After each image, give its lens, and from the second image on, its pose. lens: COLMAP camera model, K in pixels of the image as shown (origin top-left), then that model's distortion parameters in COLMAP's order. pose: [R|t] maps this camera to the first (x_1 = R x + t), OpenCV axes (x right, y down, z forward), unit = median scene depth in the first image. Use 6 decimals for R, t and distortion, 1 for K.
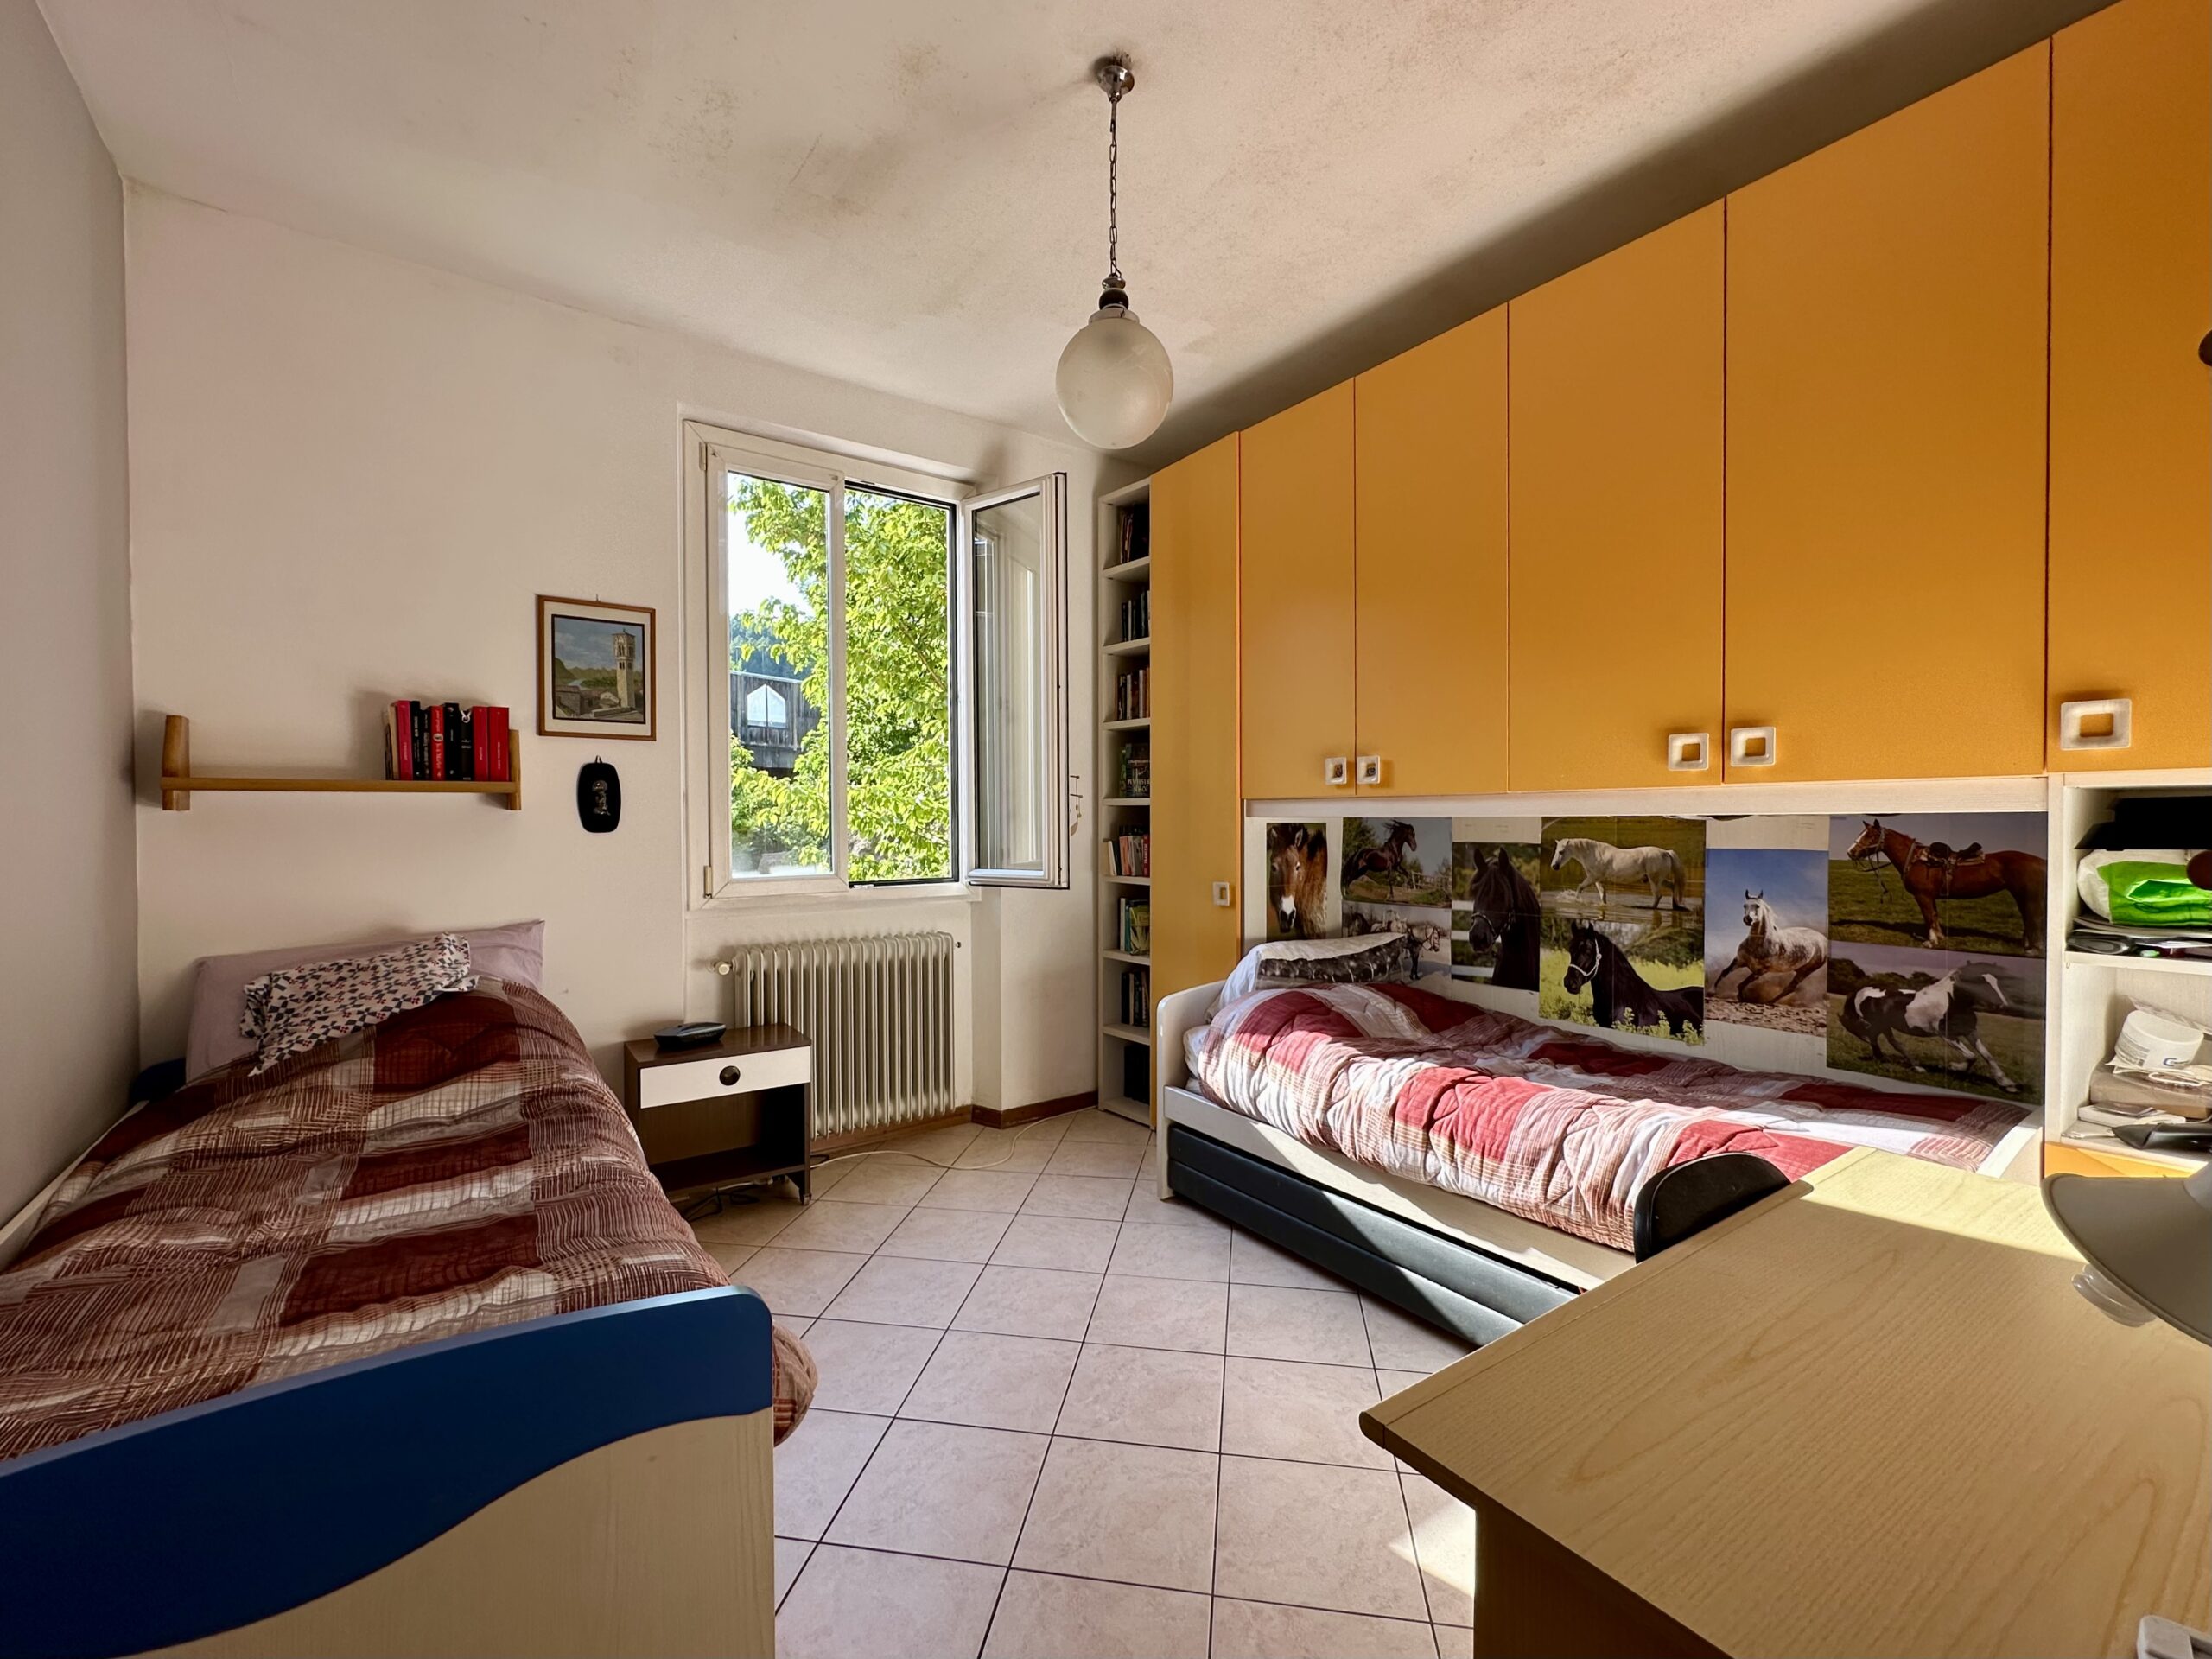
lens RADIAL K [[936.0, 0, 1109.3], [0, 936.0, 831.0], [0, 0, 1]] dist [-0.005209, 0.000247]
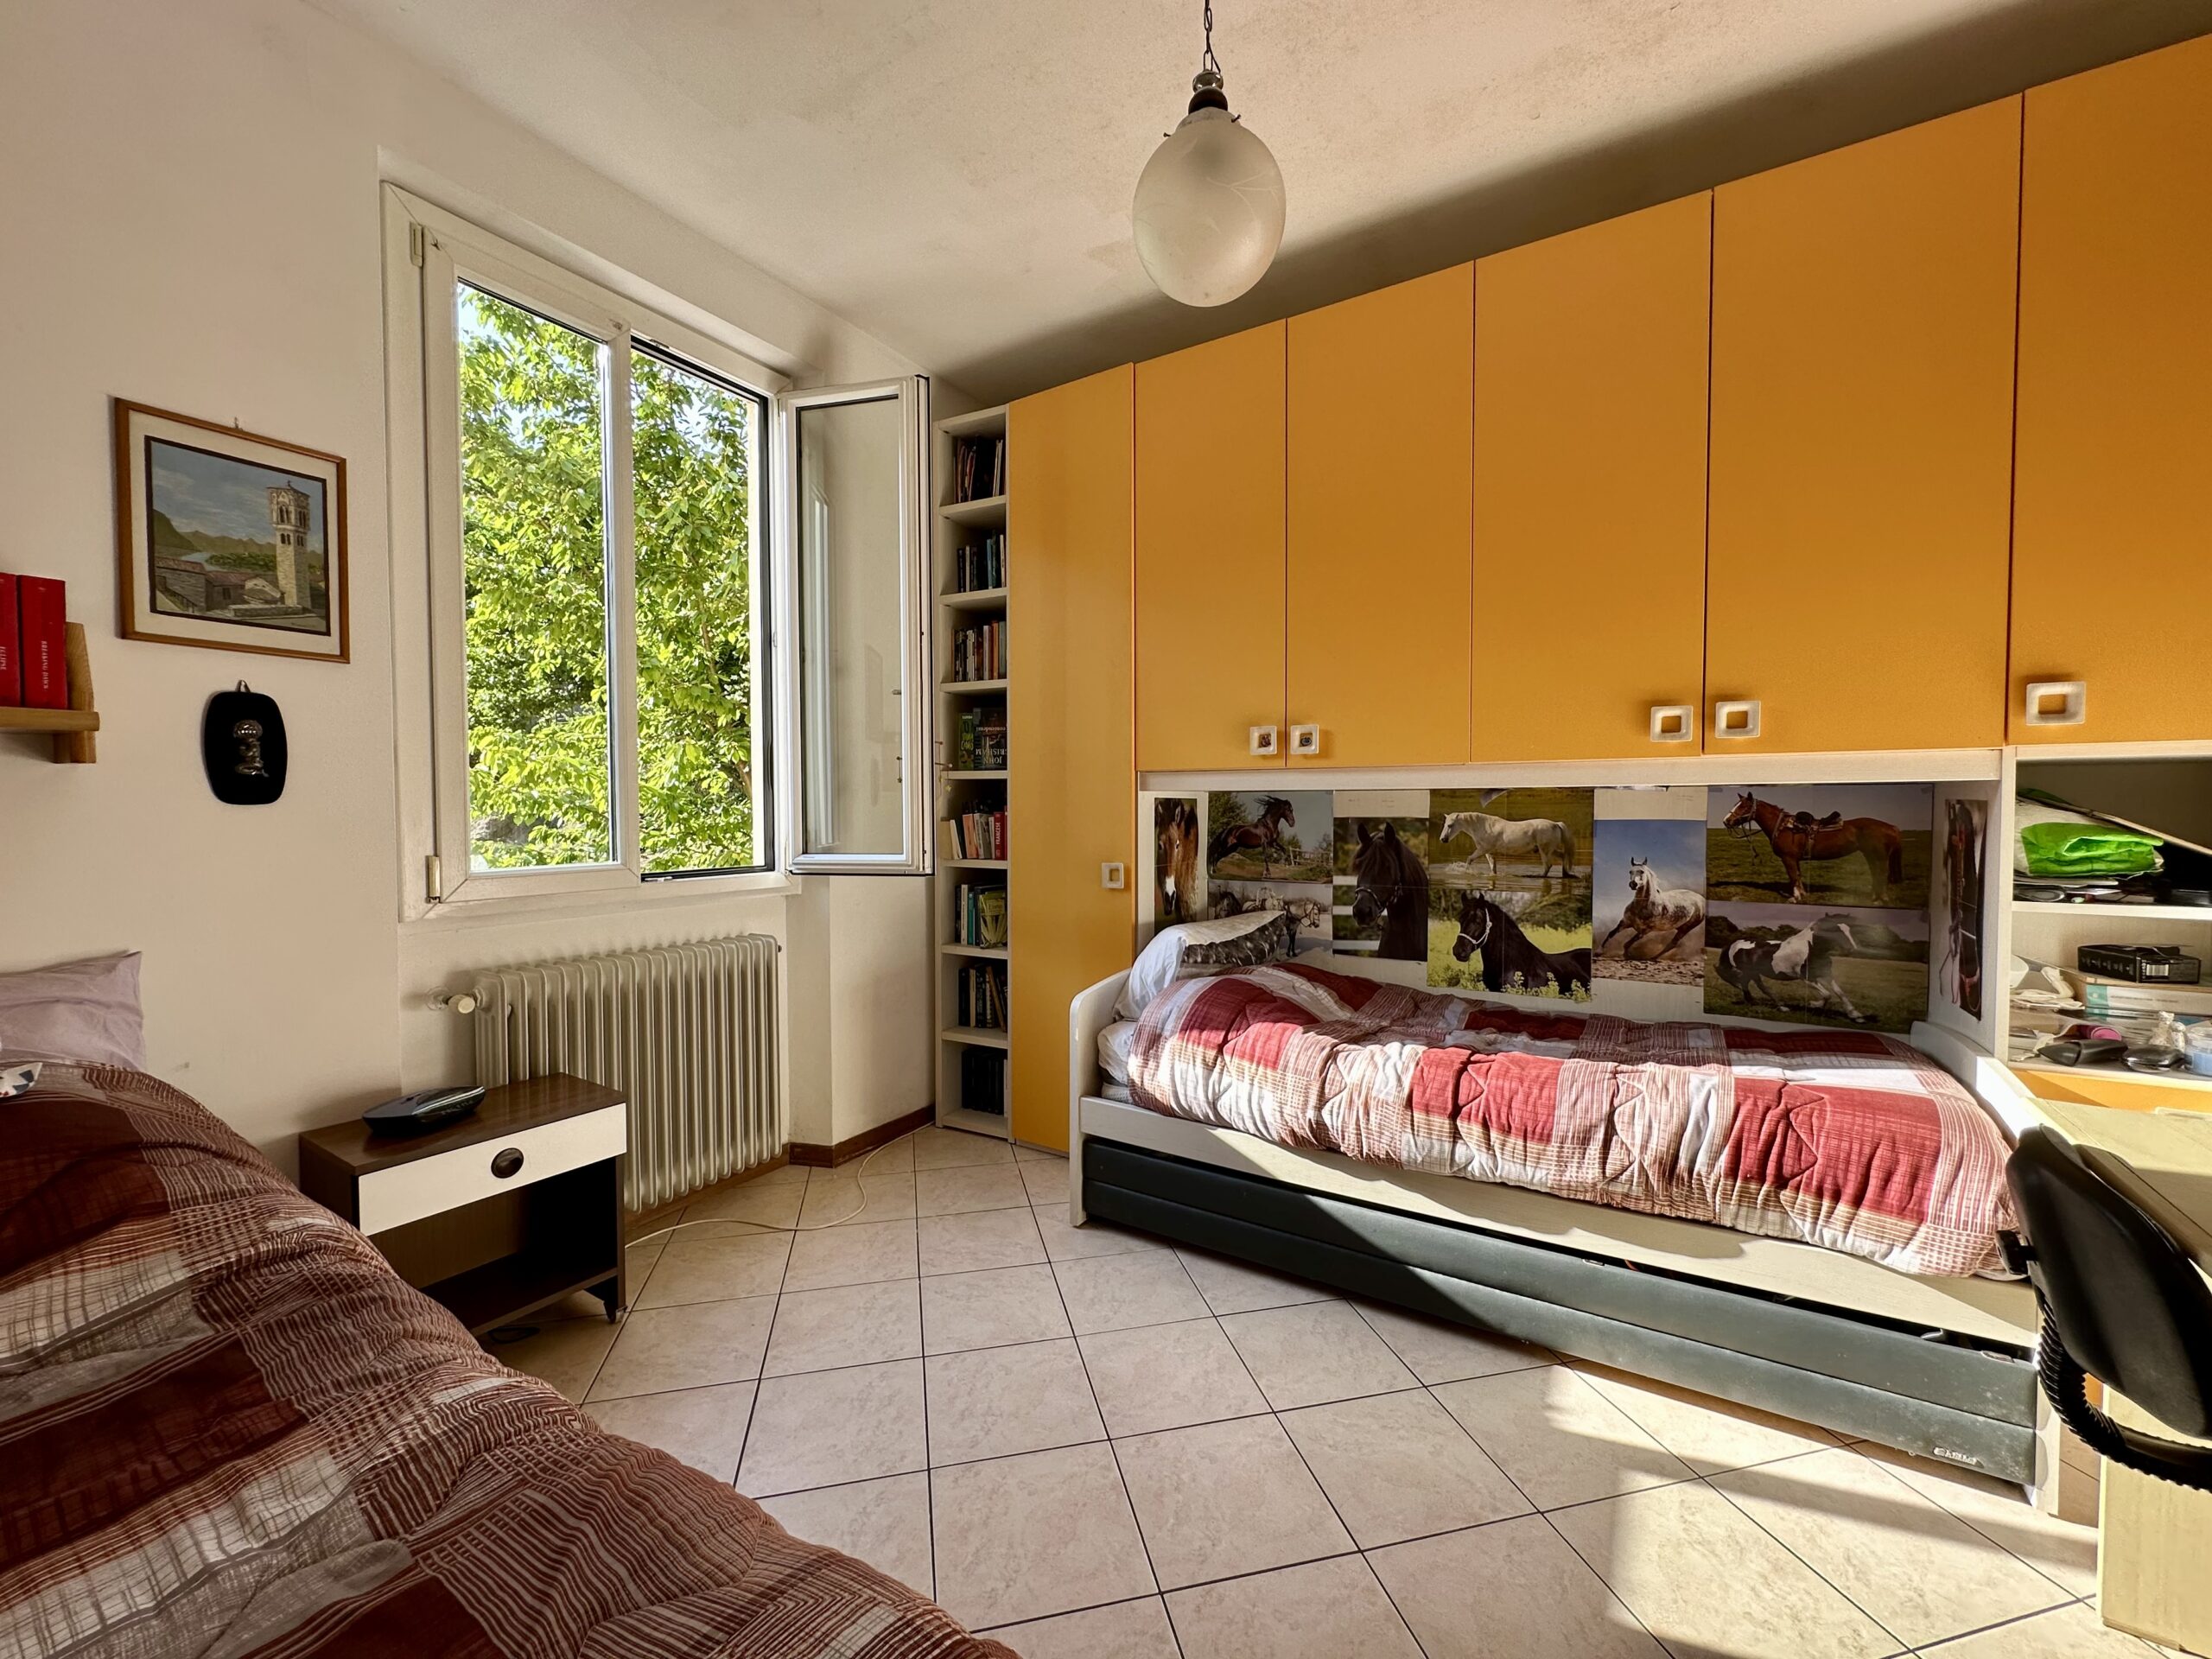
lens RADIAL K [[886.8, 0, 1101.9], [0, 886.8, 831.9], [0, 0, 1]] dist [-0.006879, 0.001807]
pose [[0.923843, -0.009635, 0.382651, -0.257230], [0.003653, 0.999860, 0.016356, 0.012868], [-0.382755, -0.013713, 0.923748, 0.252077]]
